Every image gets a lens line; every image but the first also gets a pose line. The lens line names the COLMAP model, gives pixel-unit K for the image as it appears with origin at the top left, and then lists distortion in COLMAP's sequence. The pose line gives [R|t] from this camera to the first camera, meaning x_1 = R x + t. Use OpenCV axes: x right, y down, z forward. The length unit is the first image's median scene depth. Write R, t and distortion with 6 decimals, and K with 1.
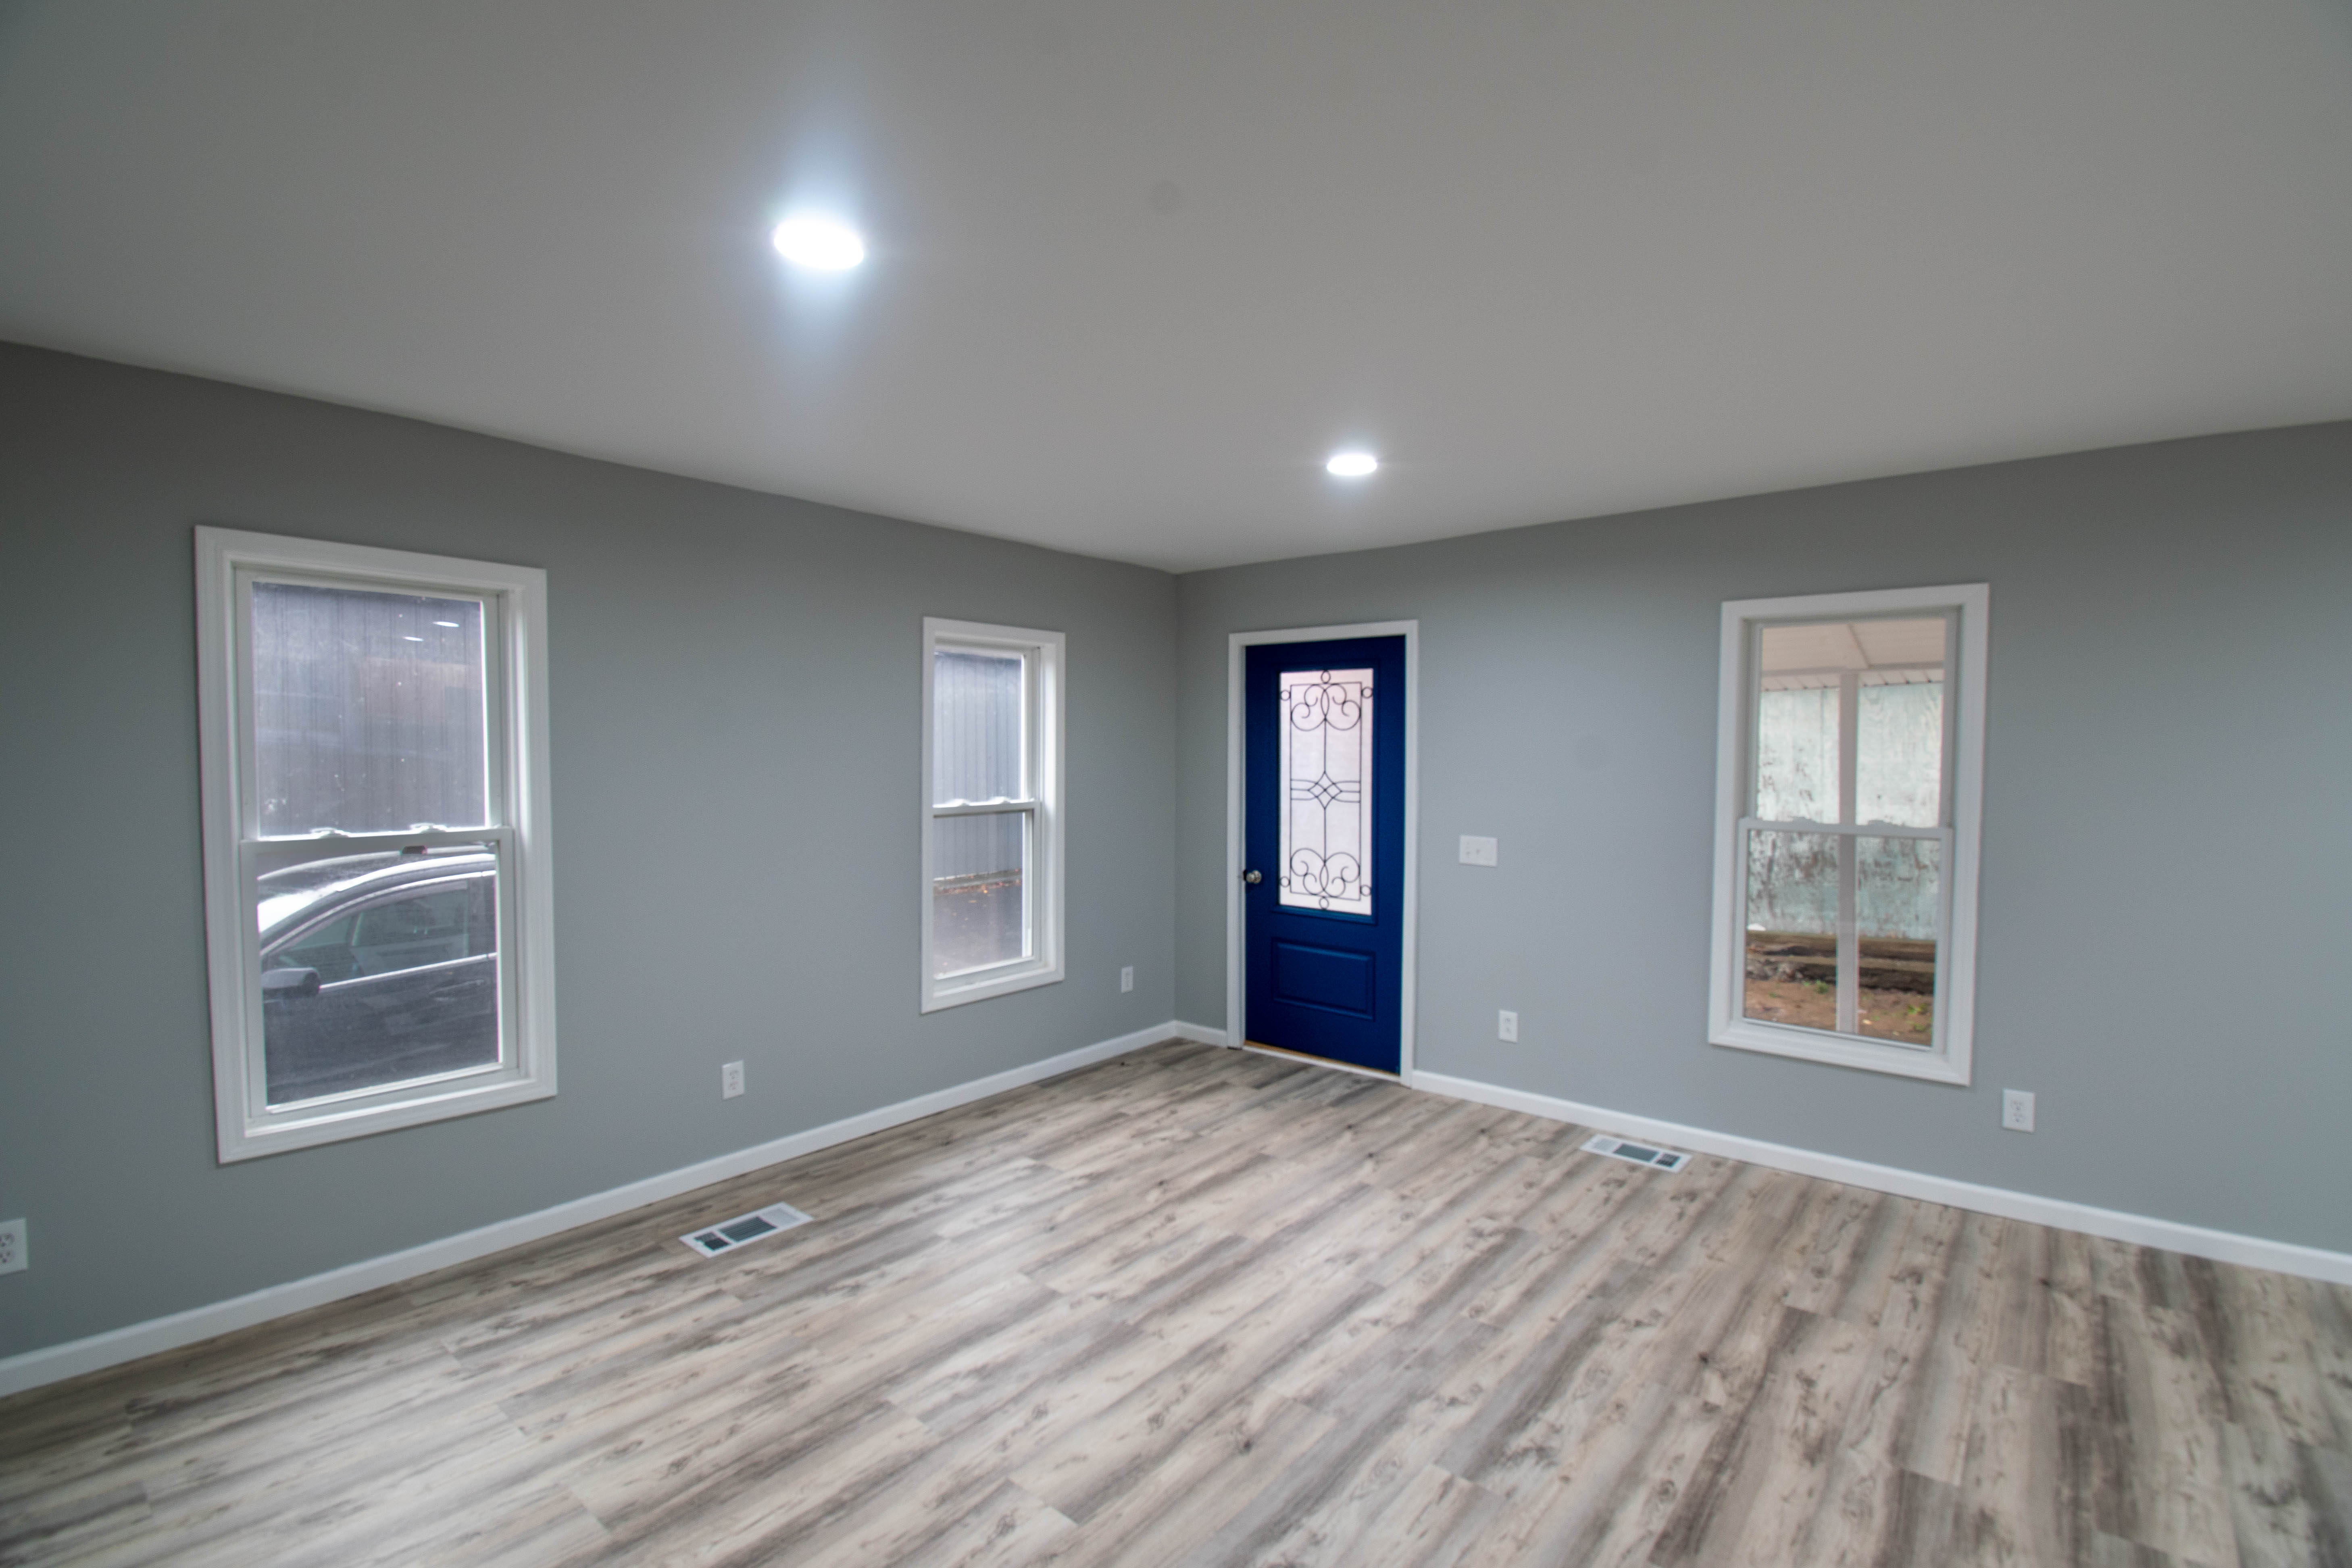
lens RADIAL K [[1054.1, 0, 1183.7], [0, 1054.1, 782.9], [0, 0, 1]] dist [0.020230, -0.026776]
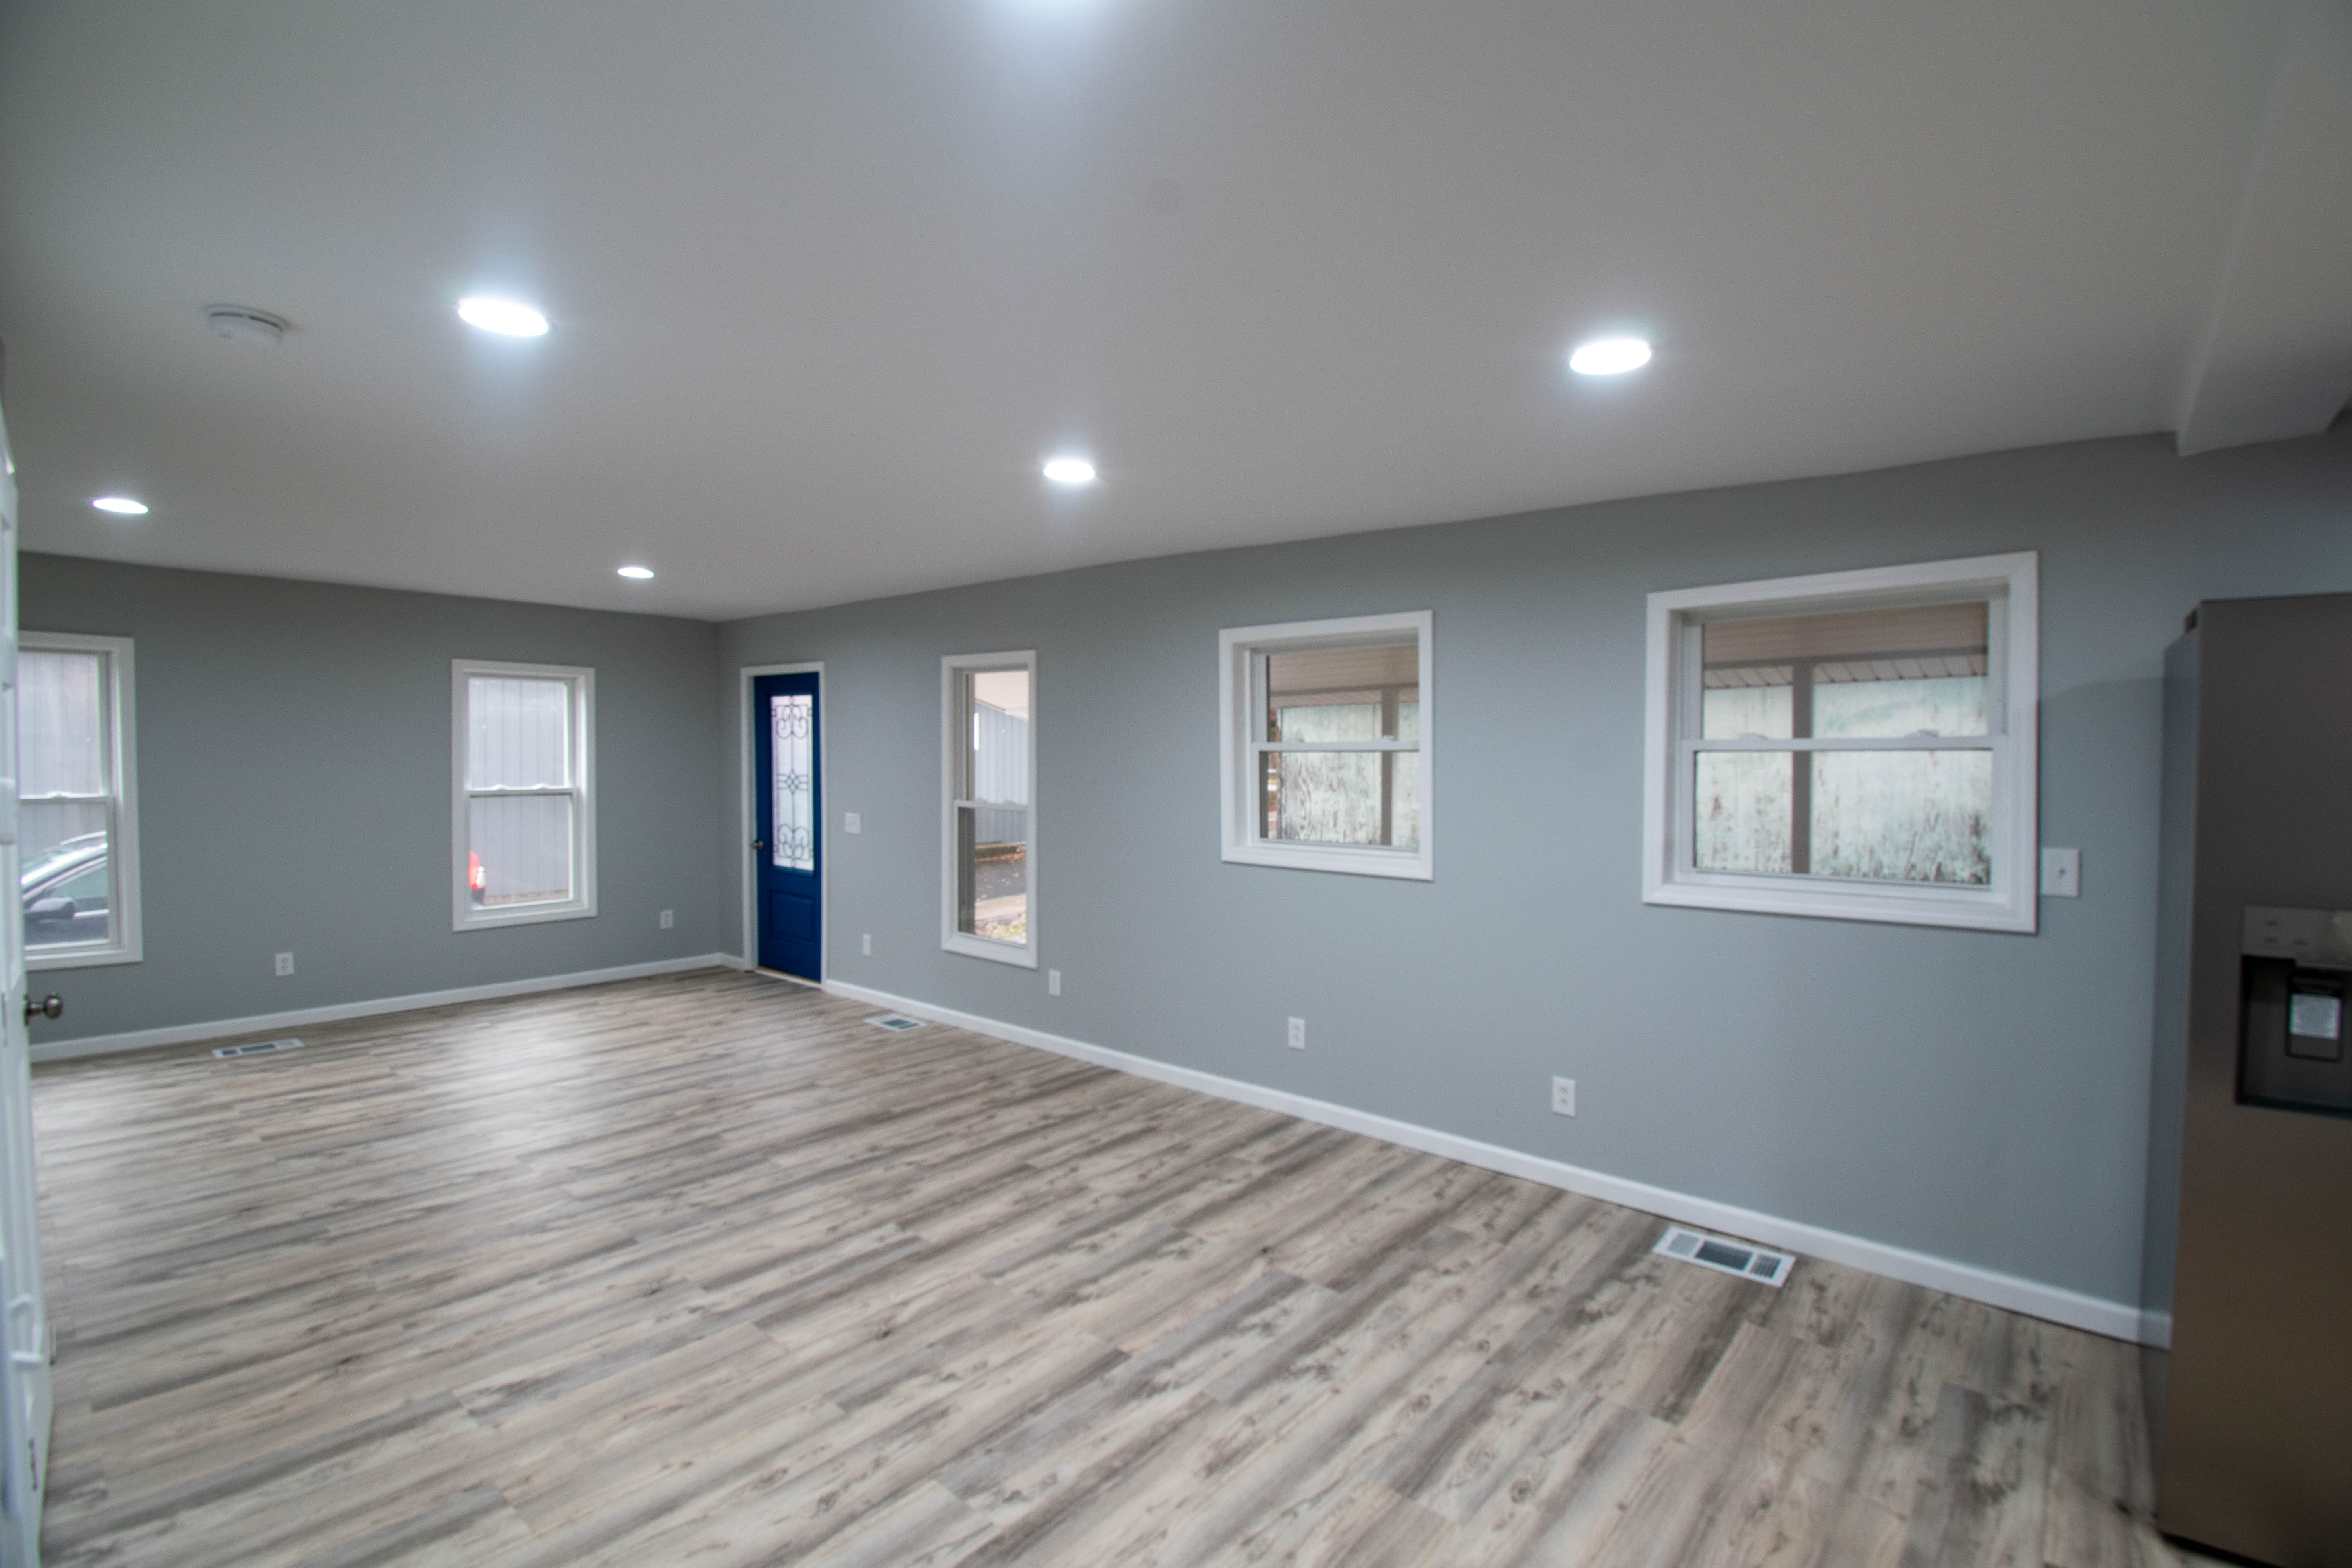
lens RADIAL K [[1054.2, 0, 1183.7], [0, 1054.2, 782.9], [0, 0, 1]] dist [0.020230, -0.026776]
pose [[0.999935, 0.007366, -0.008663, 0.887871], [-0.007401, 0.999964, -0.004038, 0.013938], [0.008633, 0.004102, 0.999954, -0.516700]]
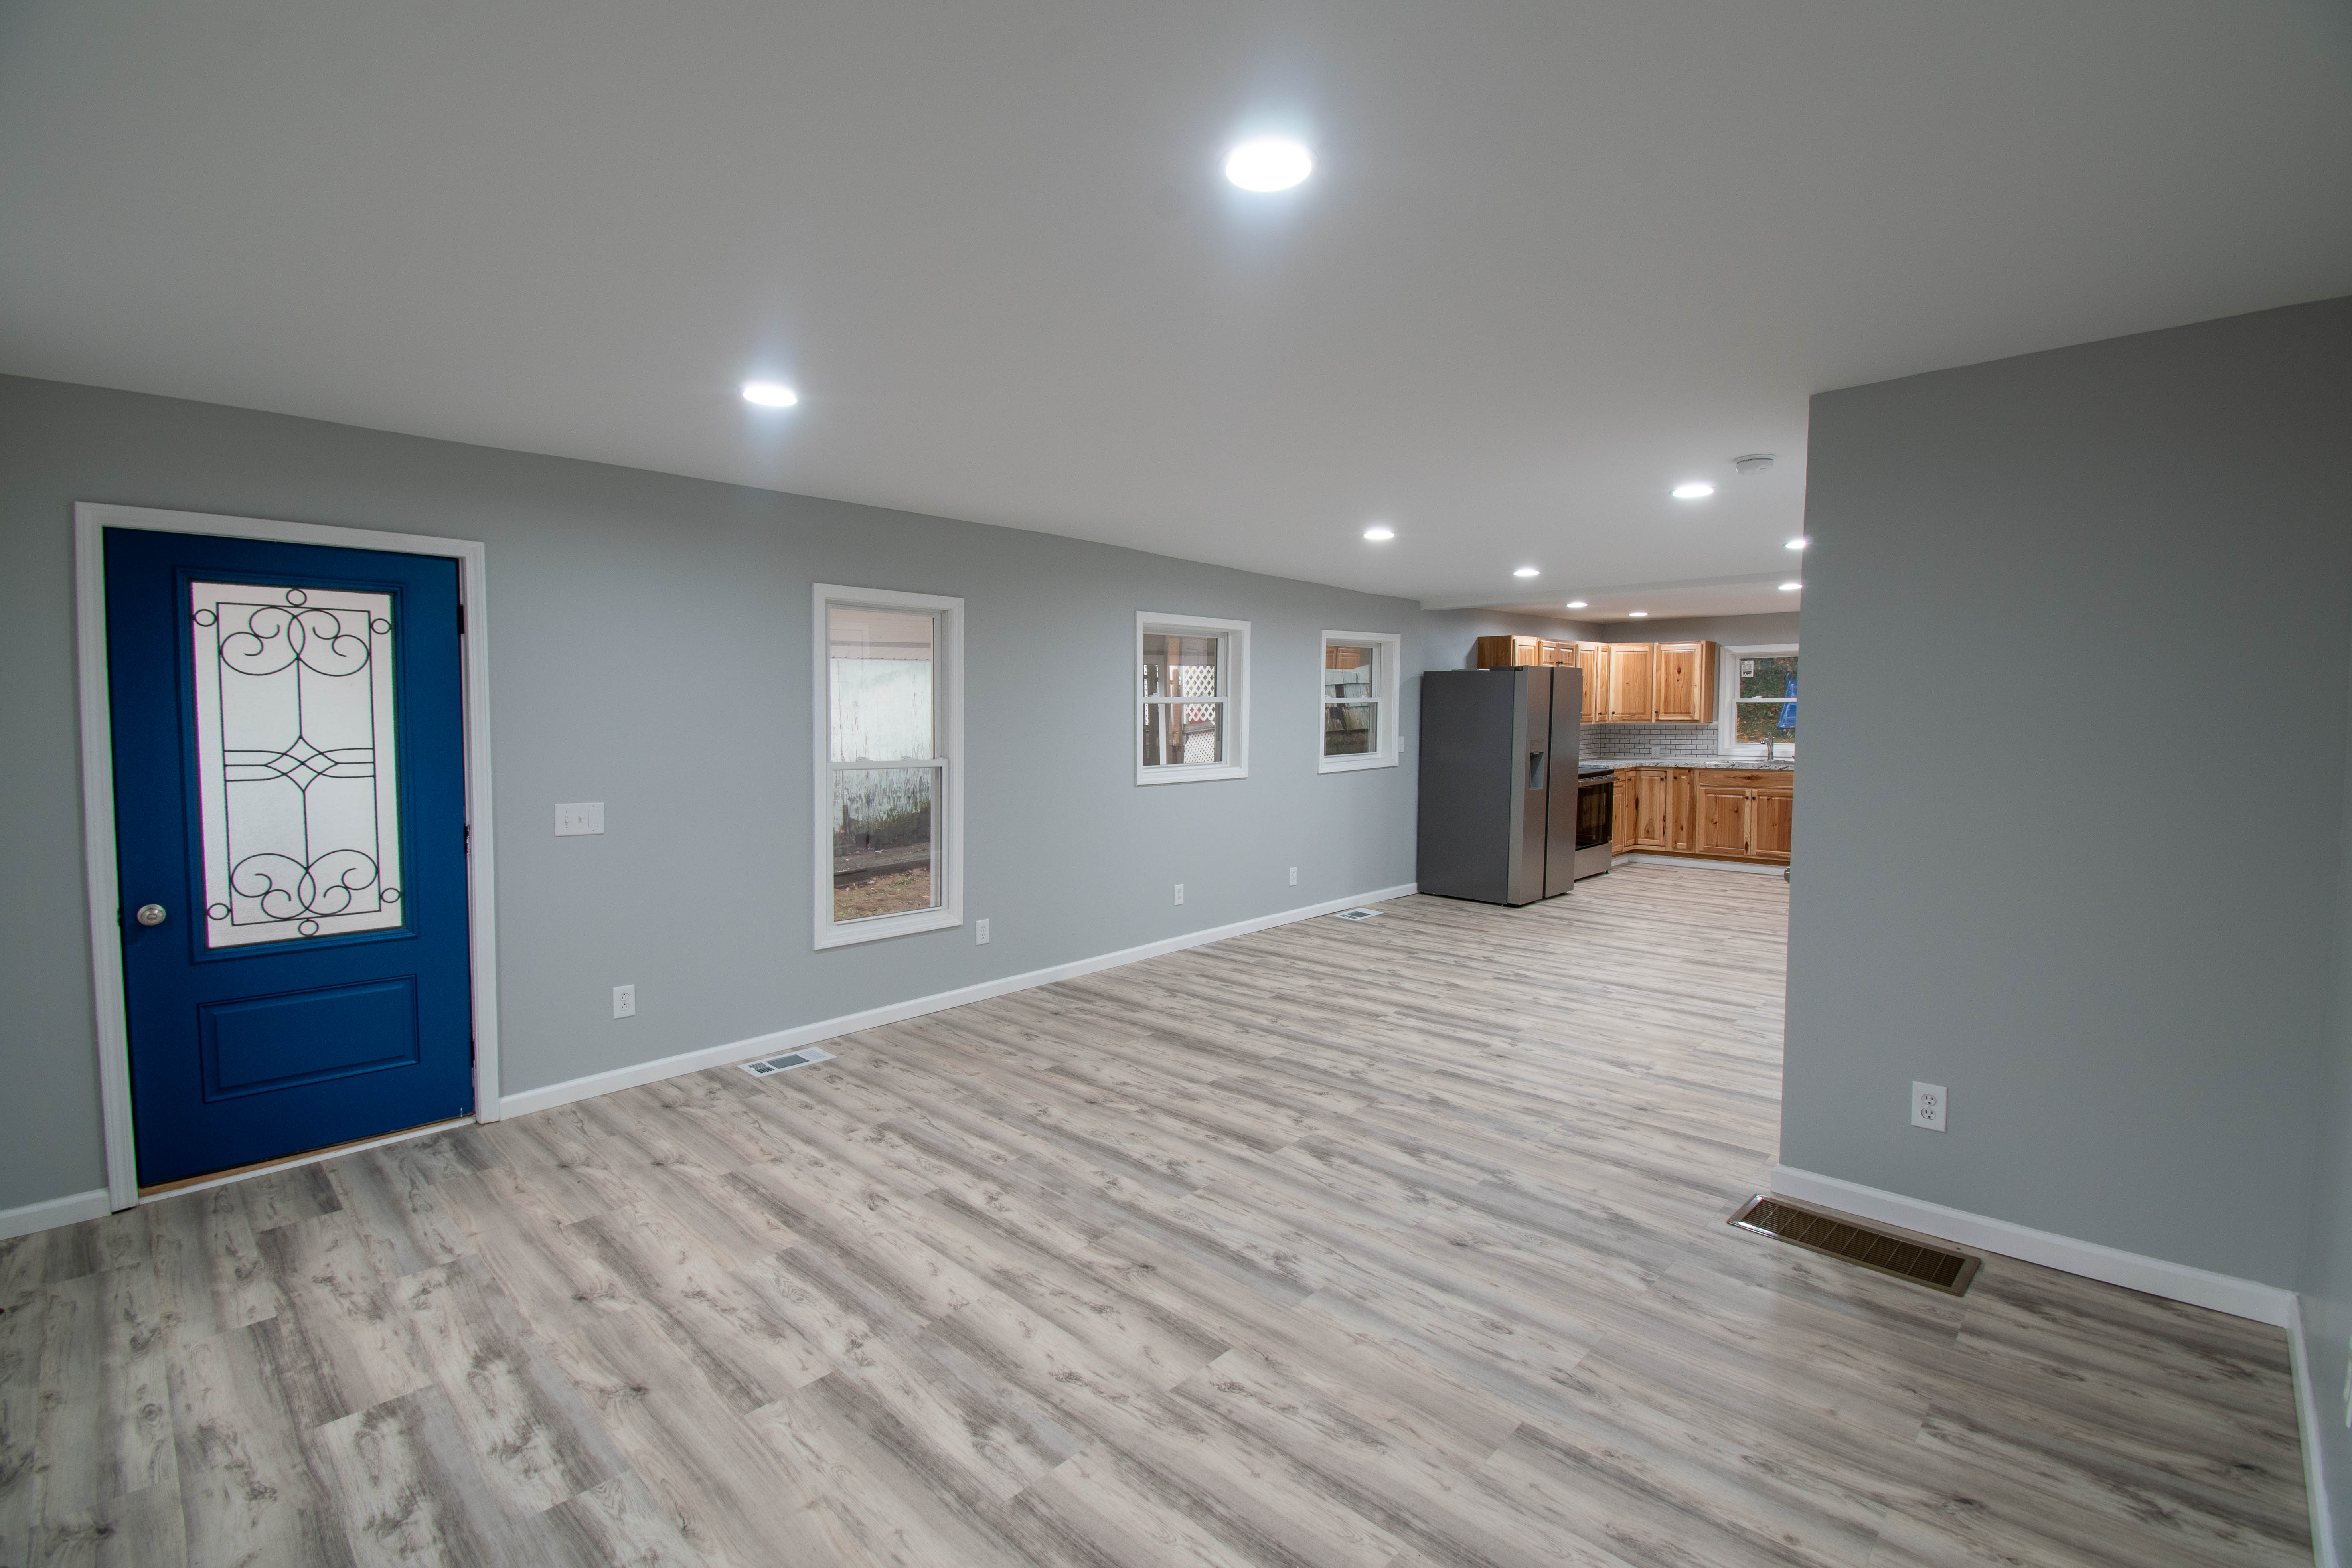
lens RADIAL K [[1043.4, 0, 1176.3], [0, 1043.4, 777.8], [0, 0, 1]] dist [0.022461, -0.026495]
pose [[0.073070, -0.062724, 0.995352, -0.673801], [0.033999, 0.997597, 0.060370, -0.007808], [-0.996747, 0.029429, 0.075027, 0.518275]]
